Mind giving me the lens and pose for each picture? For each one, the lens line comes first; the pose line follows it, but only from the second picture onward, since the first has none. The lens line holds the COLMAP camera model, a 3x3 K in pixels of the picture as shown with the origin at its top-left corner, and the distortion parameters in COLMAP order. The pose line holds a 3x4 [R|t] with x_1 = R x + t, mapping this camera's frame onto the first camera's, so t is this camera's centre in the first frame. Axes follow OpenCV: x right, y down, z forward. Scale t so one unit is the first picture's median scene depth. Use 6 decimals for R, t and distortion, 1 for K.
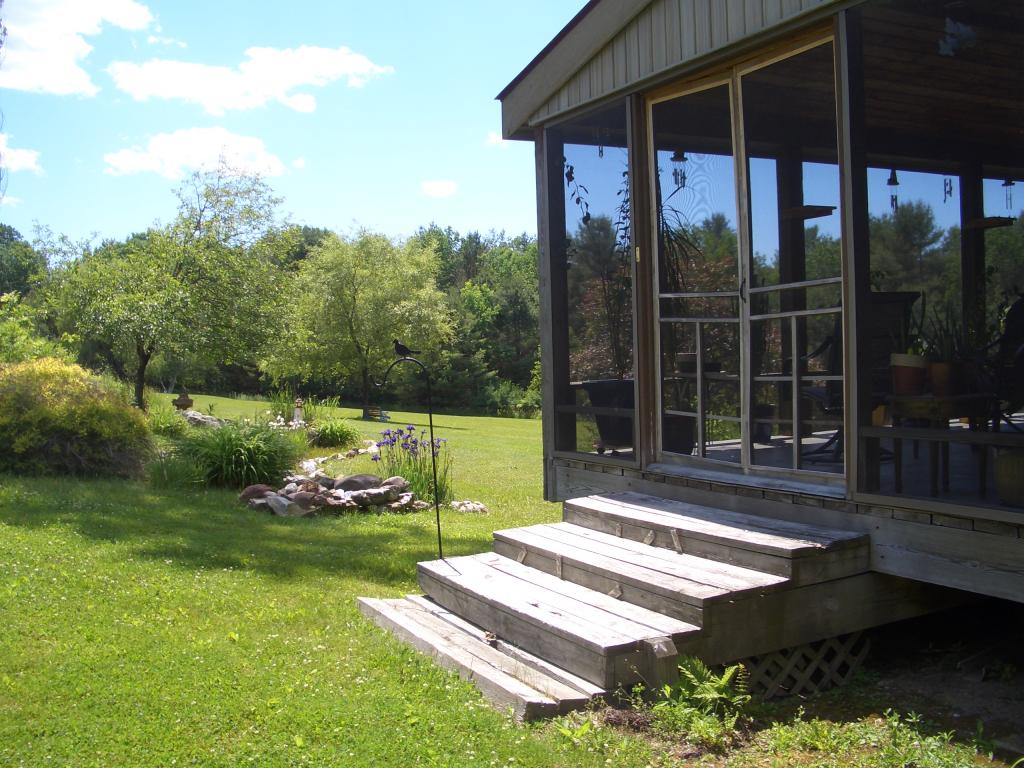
lens RADIAL K [[1060.2, 0, 521.7], [0, 1060.2, 380.9], [0, 0, 1]] dist [-0.162488, 0.000000]
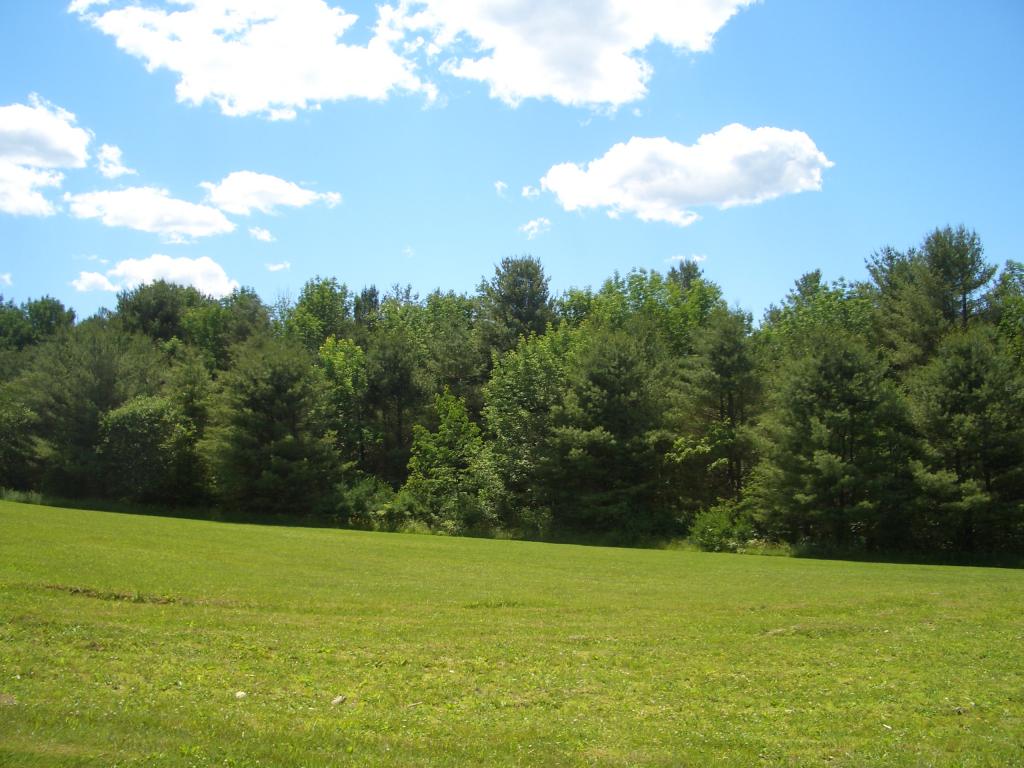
lens RADIAL K [[1060.2, 0, 513.0], [0, 1060.2, 388.4], [0, 0, 1]] dist [-0.162488, 0.000000]
pose [[0.999957, 0.002767, -0.008836, 0.083083], [-0.003646, 0.994872, -0.101076, 0.011632], [0.008511, 0.101104, 0.994839, 0.308784]]
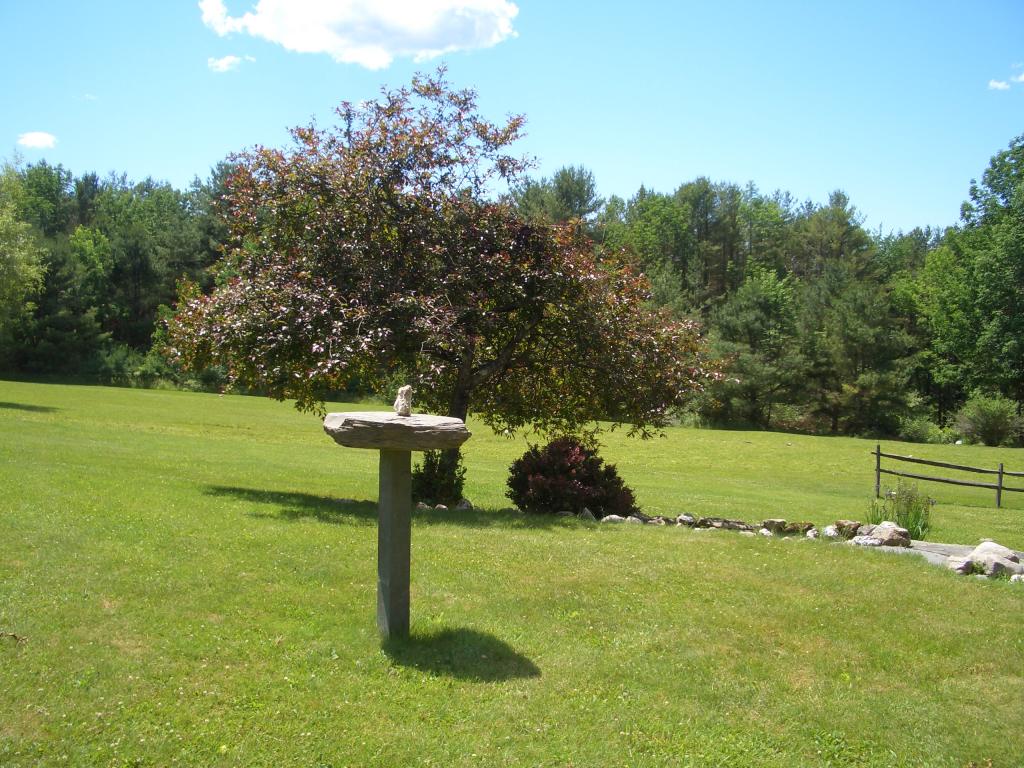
lens RADIAL K [[1060.2, 0, 511.1], [0, 1060.2, 395.2], [0, 0, 1]] dist [-0.162488, 0.000000]
pose [[0.943174, 0.010918, 0.332121, 0.004456], [-0.025556, 0.998883, 0.039737, -0.000275], [-0.331317, -0.045966, 0.942399, 0.098861]]
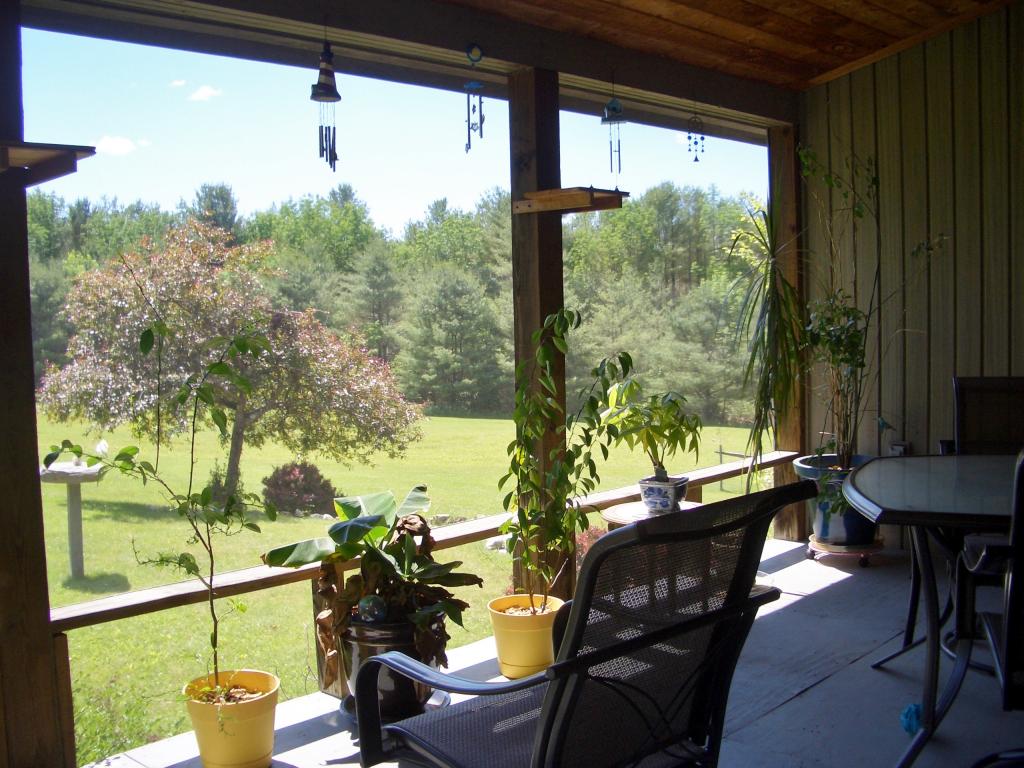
lens RADIAL K [[1060.2, 0, 507.5], [0, 1060.2, 387.3], [0, 0, 1]] dist [-0.162488, 0.000000]
pose [[0.947919, -0.018939, 0.317948, 0.022959], [0.008266, 0.999357, 0.034885, -0.007250], [-0.318404, -0.030440, 0.947466, 0.046096]]
